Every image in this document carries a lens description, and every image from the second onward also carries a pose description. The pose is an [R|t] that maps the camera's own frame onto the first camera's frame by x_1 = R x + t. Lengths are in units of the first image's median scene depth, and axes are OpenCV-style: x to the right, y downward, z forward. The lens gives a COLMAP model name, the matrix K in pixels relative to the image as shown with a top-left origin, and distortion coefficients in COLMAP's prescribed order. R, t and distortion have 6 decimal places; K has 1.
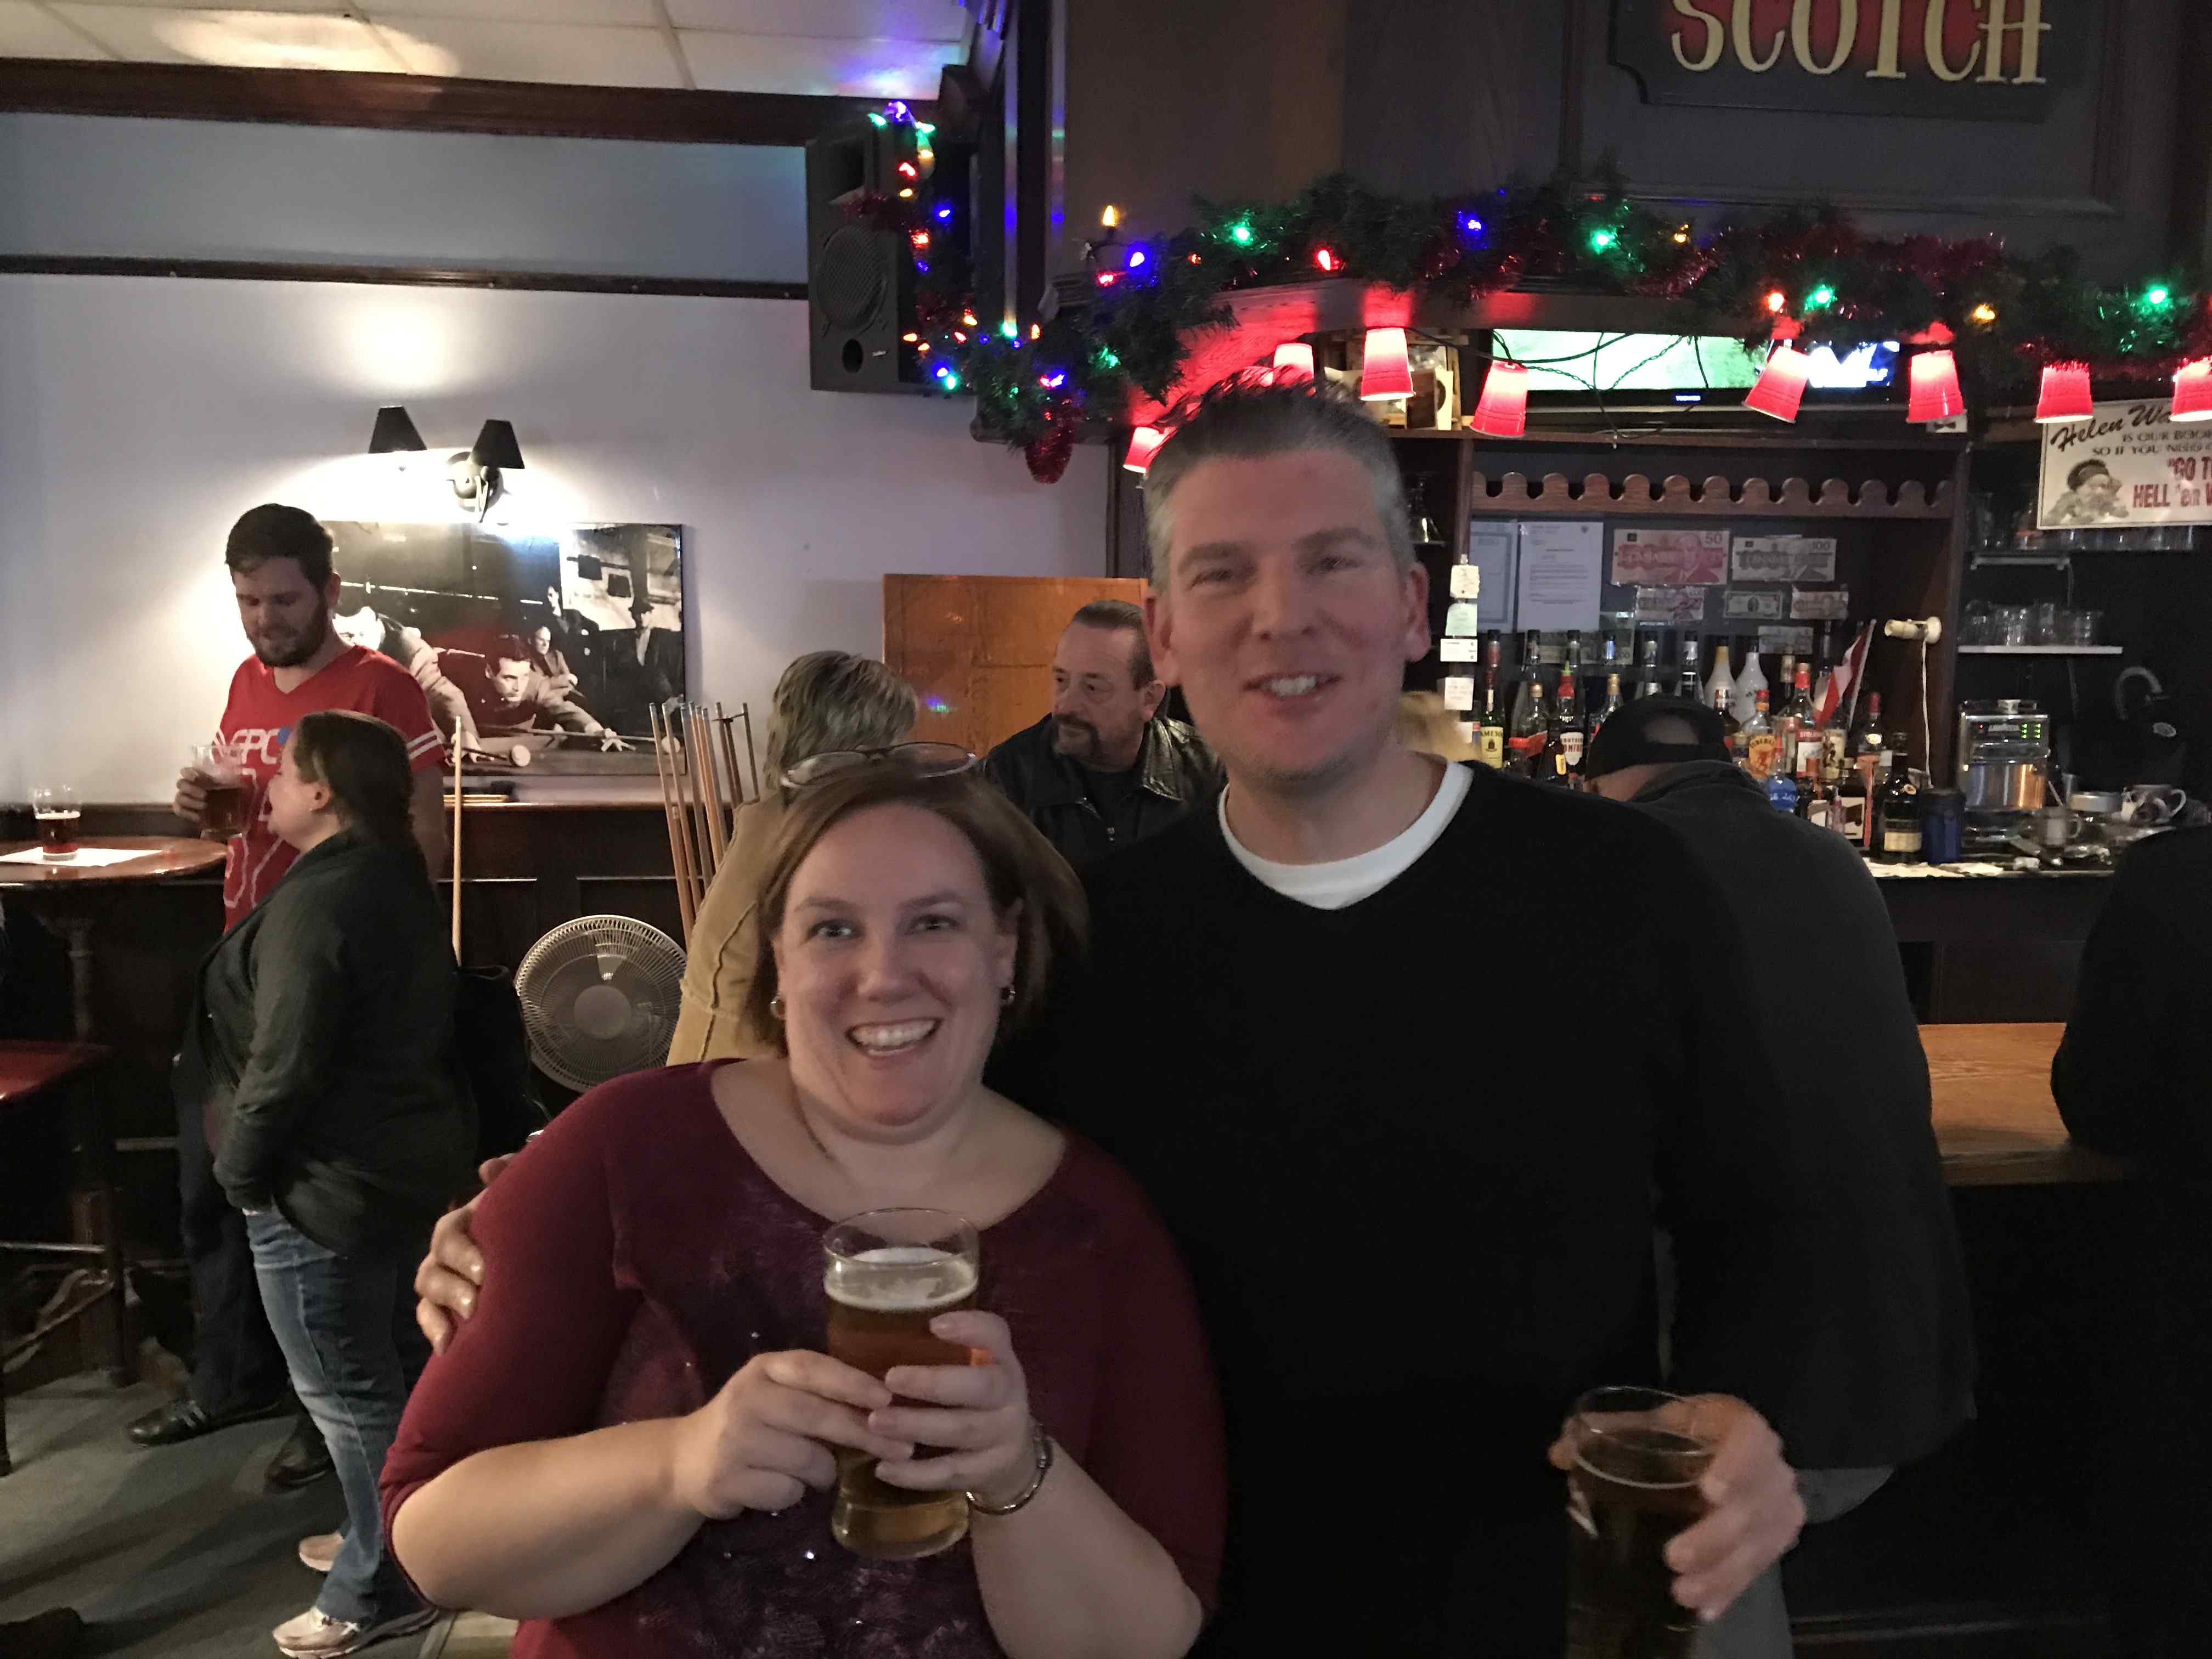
lens RADIAL K [[1831.1, 0, 1055.8], [0, 1831.1, 821.3], [0, 0, 1]] dist [0.005743, -0.000850]
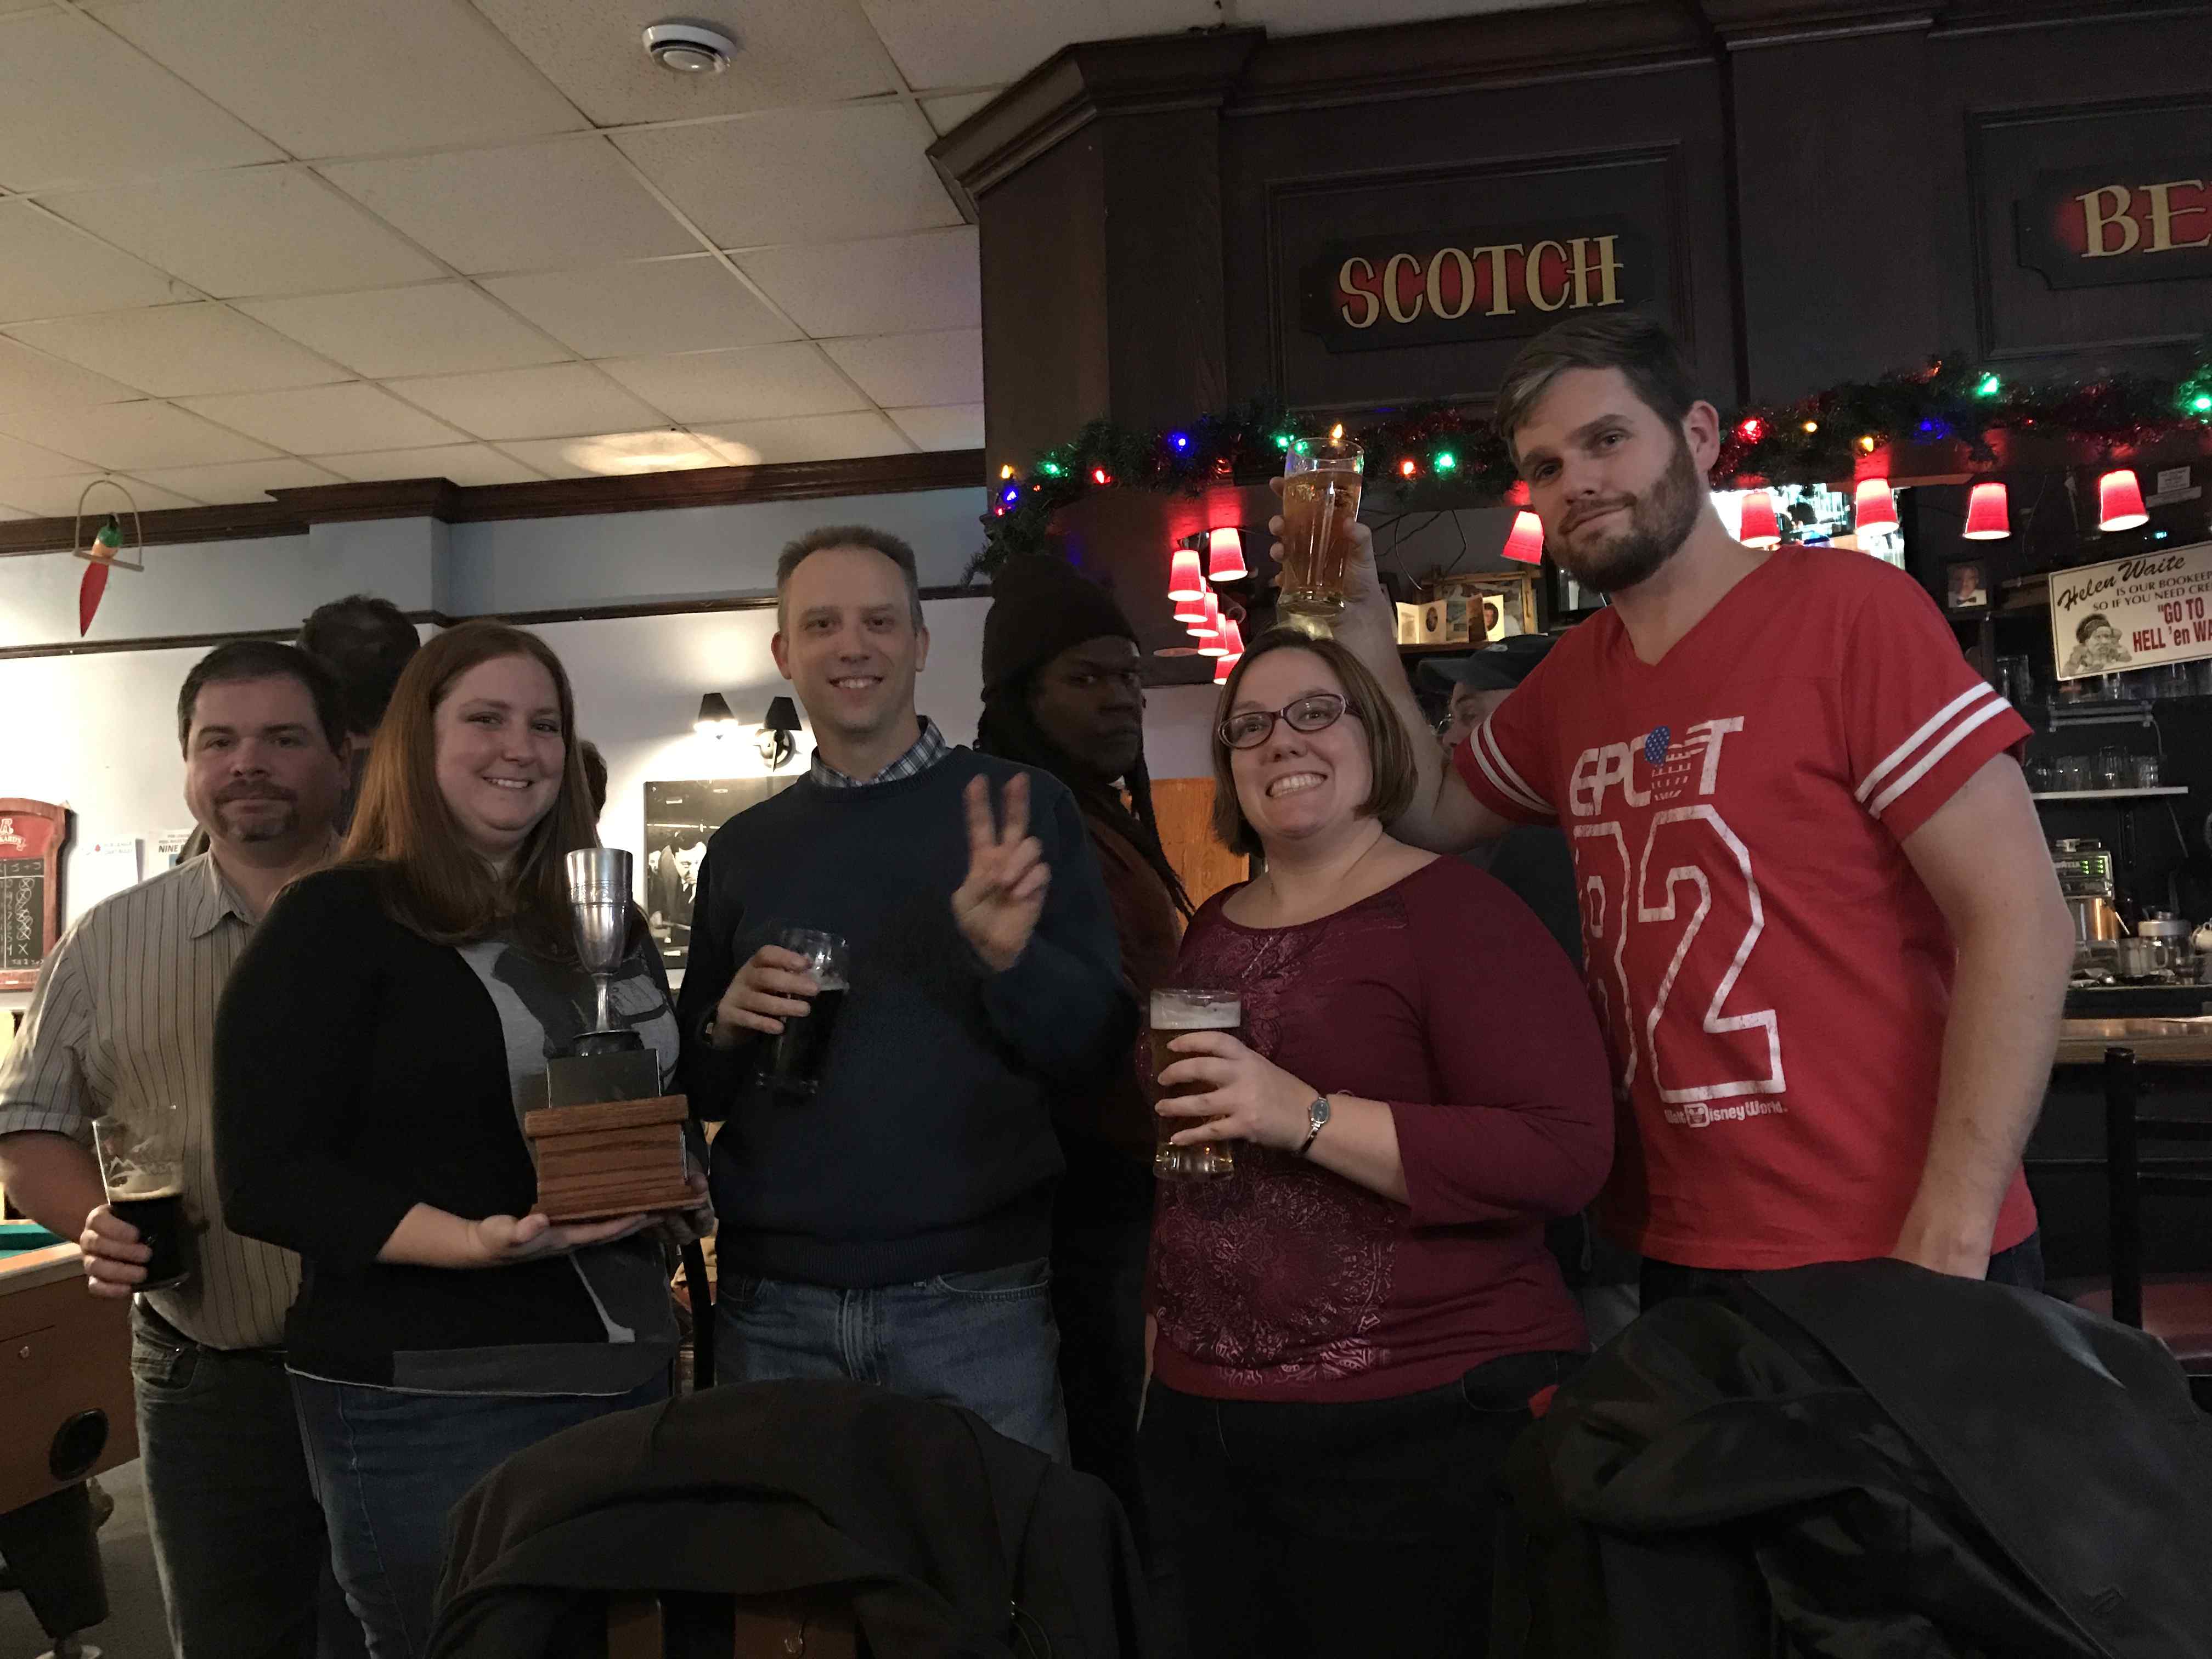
lens RADIAL K [[1838.1, 0, 1106.0], [0, 1838.1, 829.5], [0, 0, 1]] dist [0.018150, -0.005039]
pose [[0.957626, -0.062349, -0.281187, 0.303876], [0.005893, 0.980324, -0.197306, 0.148740], [0.287956, 0.187288, 0.939151, -0.197335]]
